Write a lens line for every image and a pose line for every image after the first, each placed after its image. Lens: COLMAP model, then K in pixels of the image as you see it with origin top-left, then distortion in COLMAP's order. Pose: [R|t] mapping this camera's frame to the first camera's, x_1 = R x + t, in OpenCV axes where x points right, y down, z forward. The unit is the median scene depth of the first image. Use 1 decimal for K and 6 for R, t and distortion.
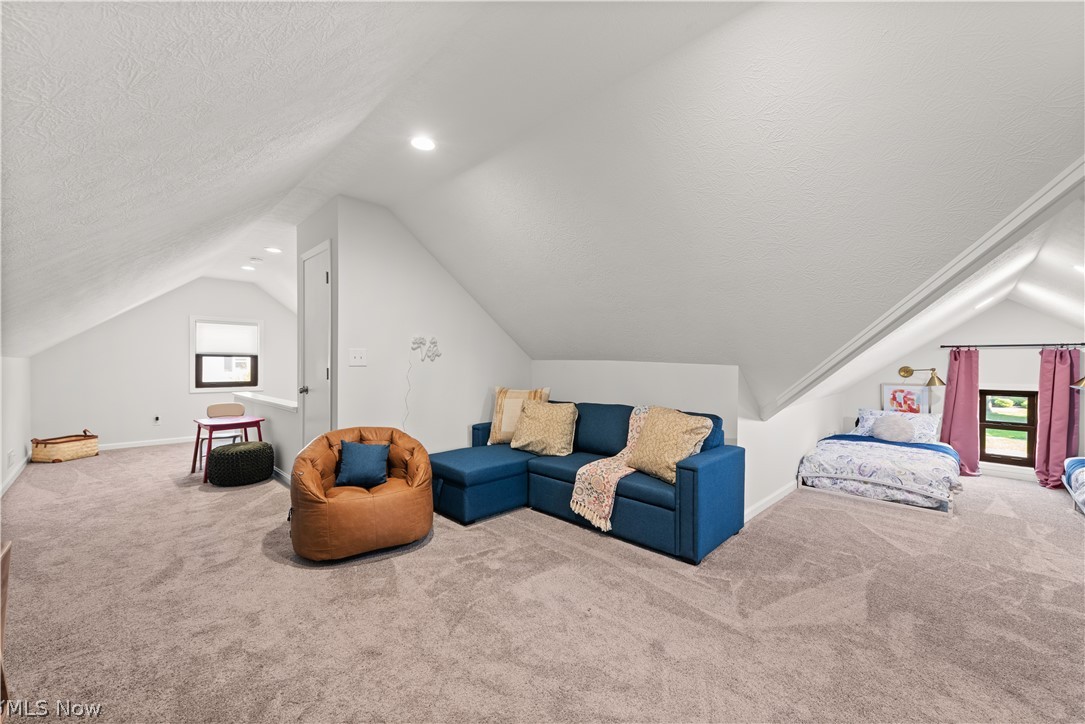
lens RADIAL K [[424.9, 0, 535.7], [0, 424.9, 366.6], [0, 0, 1]] dist [0.004209, -0.000105]
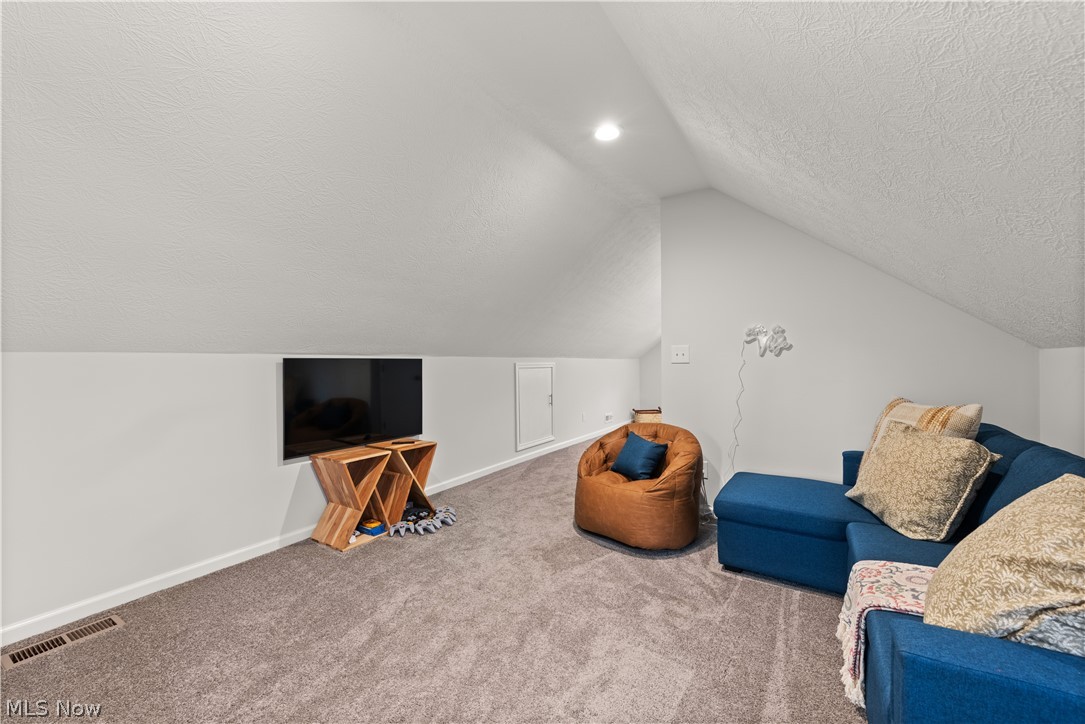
lens RADIAL K [[424.9, 0, 536.0], [0, 424.9, 362.3], [0, 0, 1]] dist [0.004209, -0.000105]
pose [[0.217340, -0.004901, -0.976084, 0.565097], [0.002992, 0.999986, -0.004355, 0.000701], [0.976091, -0.001974, 0.217351, 0.544276]]
